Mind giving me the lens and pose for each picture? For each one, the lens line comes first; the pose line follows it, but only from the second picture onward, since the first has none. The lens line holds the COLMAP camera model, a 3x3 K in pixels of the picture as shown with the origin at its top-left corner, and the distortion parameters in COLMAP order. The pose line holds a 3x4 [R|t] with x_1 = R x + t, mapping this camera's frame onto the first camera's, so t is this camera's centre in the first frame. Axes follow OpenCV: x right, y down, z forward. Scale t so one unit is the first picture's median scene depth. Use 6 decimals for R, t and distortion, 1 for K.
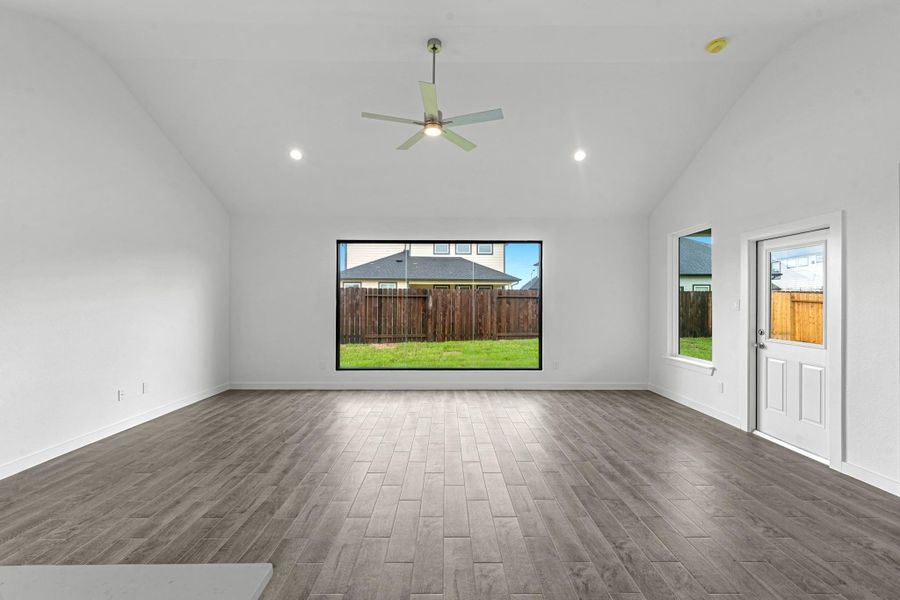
lens RADIAL K [[361.6, 0, 442.7], [0, 361.6, 299.2], [0, 0, 1]] dist [0.001423, 0.000144]
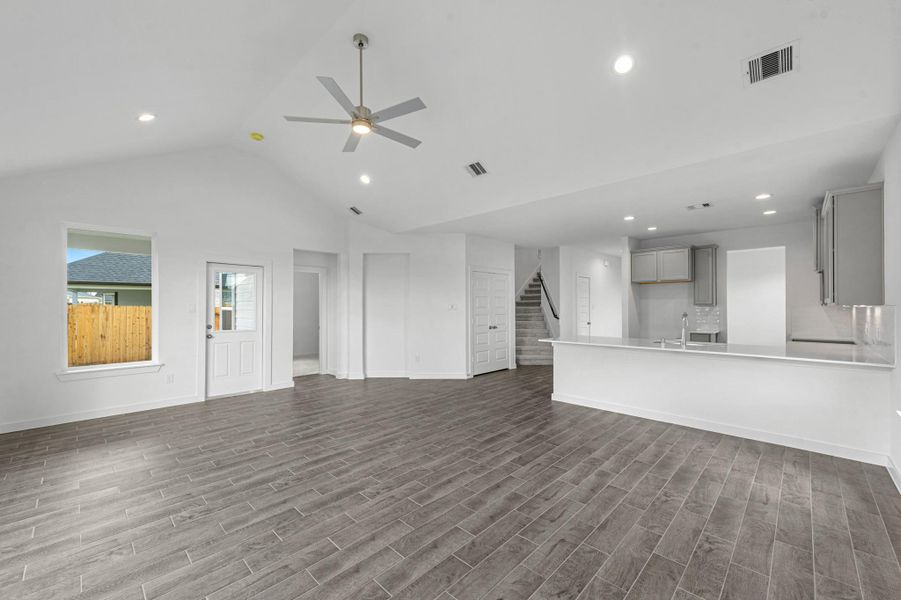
lens RADIAL K [[362.0, 0, 443.2], [0, 362.0, 299.2], [0, 0, 1]] dist [0.001423, 0.000144]
pose [[-0.711705, 0.012146, 0.702374, -0.994302], [-0.007998, 0.999646, -0.025391, 0.015638], [-0.702433, -0.023688, -0.711356, 1.766422]]
